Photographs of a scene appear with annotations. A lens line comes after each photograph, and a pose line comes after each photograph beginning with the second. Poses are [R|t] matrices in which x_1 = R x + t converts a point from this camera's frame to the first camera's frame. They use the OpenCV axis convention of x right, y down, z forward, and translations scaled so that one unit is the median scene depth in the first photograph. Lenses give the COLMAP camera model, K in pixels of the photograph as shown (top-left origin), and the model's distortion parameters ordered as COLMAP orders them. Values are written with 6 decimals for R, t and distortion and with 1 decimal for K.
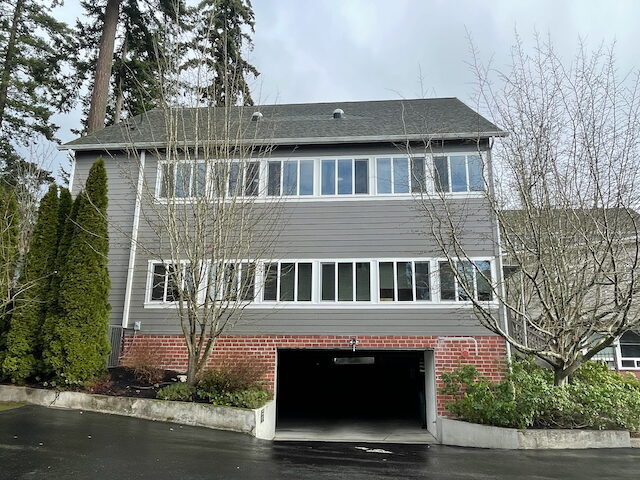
lens RADIAL K [[481.3, 0, 320.0], [0, 481.3, 240.0], [0, 0, 1]] dist [-0.001467, -0.010443]
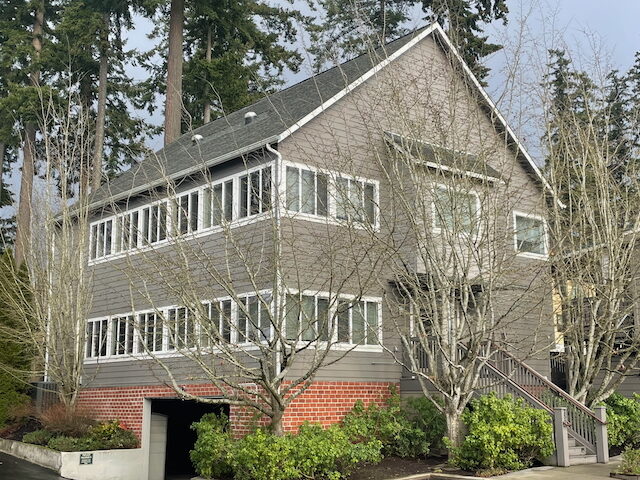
lens RADIAL K [[856.0, 0, 320.0], [0, 856.0, 240.0], [0, 0, 1]] dist [0.003883, -0.005921]
pose [[0.745771, -0.159973, -0.646711, 1.328613], [0.202423, 0.979259, -0.008804, -0.013124], [0.634706, -0.124344, 0.762684, -0.125281]]
